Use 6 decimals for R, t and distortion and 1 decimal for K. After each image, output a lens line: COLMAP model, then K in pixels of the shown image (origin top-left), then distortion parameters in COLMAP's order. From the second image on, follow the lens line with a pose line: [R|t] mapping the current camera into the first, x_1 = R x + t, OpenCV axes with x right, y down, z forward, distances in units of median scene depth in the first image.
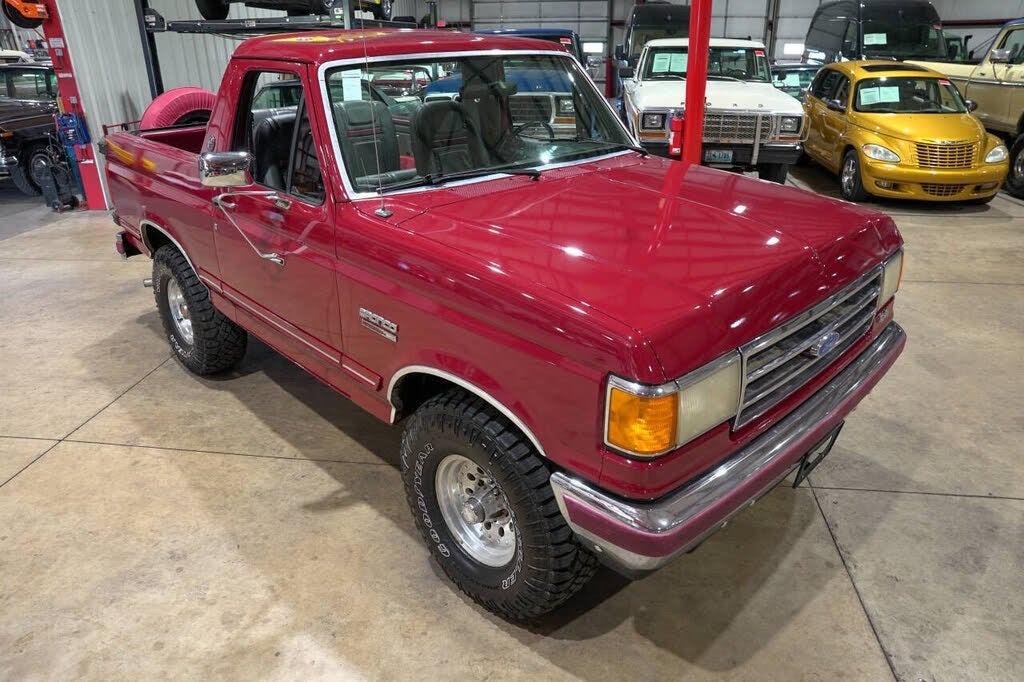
lens RADIAL K [[702.0, 0, 508.4], [0, 702.0, 350.1], [0, 0, 1]] dist [-0.150054, 0.121890]
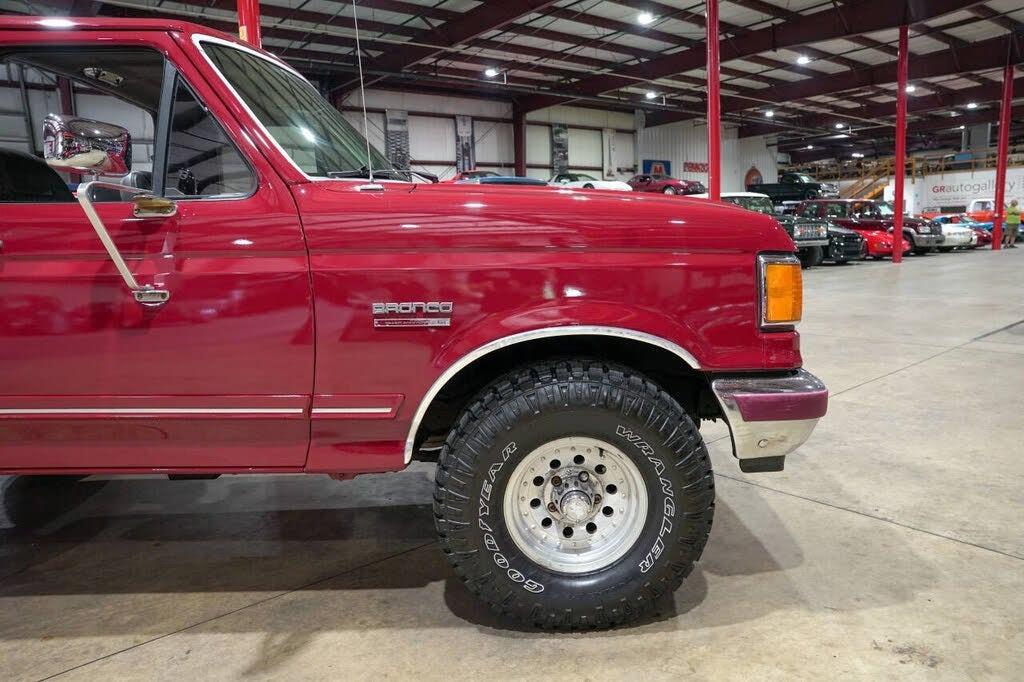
lens RADIAL K [[706.9, 0, 519.8], [0, 706.9, 336.3], [0, 0, 1]] dist [-0.146954, 0.123020]
pose [[0.689962, -0.121587, 0.713560, -0.596019], [0.326459, 0.932109, -0.156836, 0.133090], [-0.646047, 0.341159, 0.682813, 0.346663]]
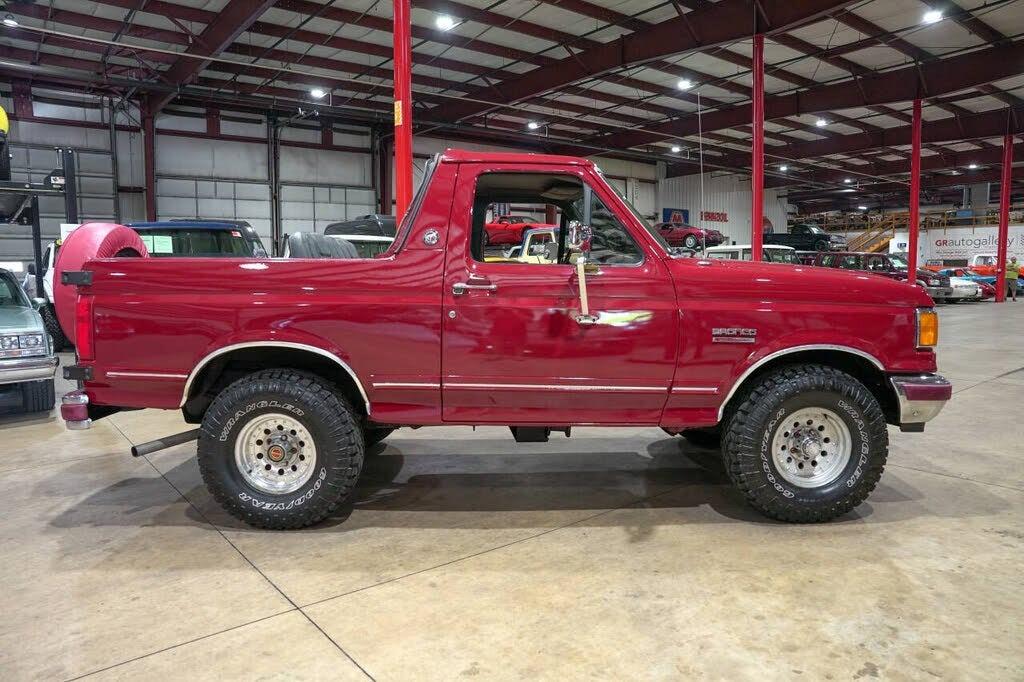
lens RADIAL K [[706.9, 0, 519.8], [0, 706.9, 336.3], [0, 0, 1]] dist [-0.146954, 0.123020]
pose [[0.689727, -0.061976, 0.721413, -1.338187], [0.300515, 0.930968, -0.207337, 0.113368], [-0.658763, 0.359801, 0.660738, 0.312403]]
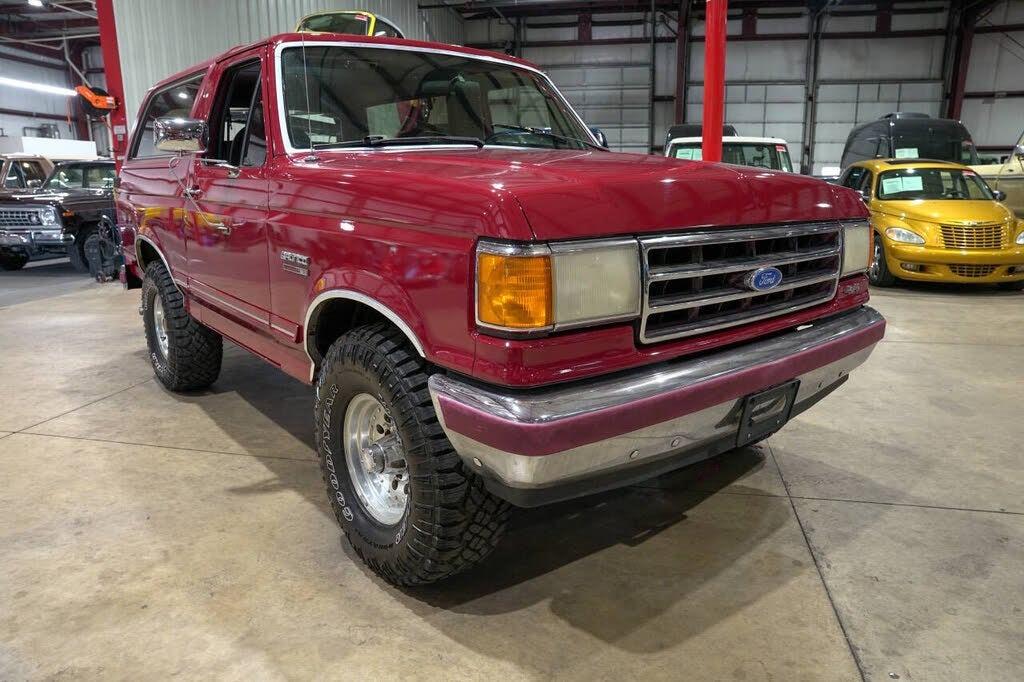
lens RADIAL K [[702.0, 0, 508.4], [0, 702.0, 350.1], [0, 0, 1]] dist [-0.150054, 0.121890]
pose [[0.996666, 0.026167, -0.077284, 0.168287], [-0.040301, 0.981453, -0.187417, 0.224844], [0.070946, 0.189907, 0.979235, 0.086588]]
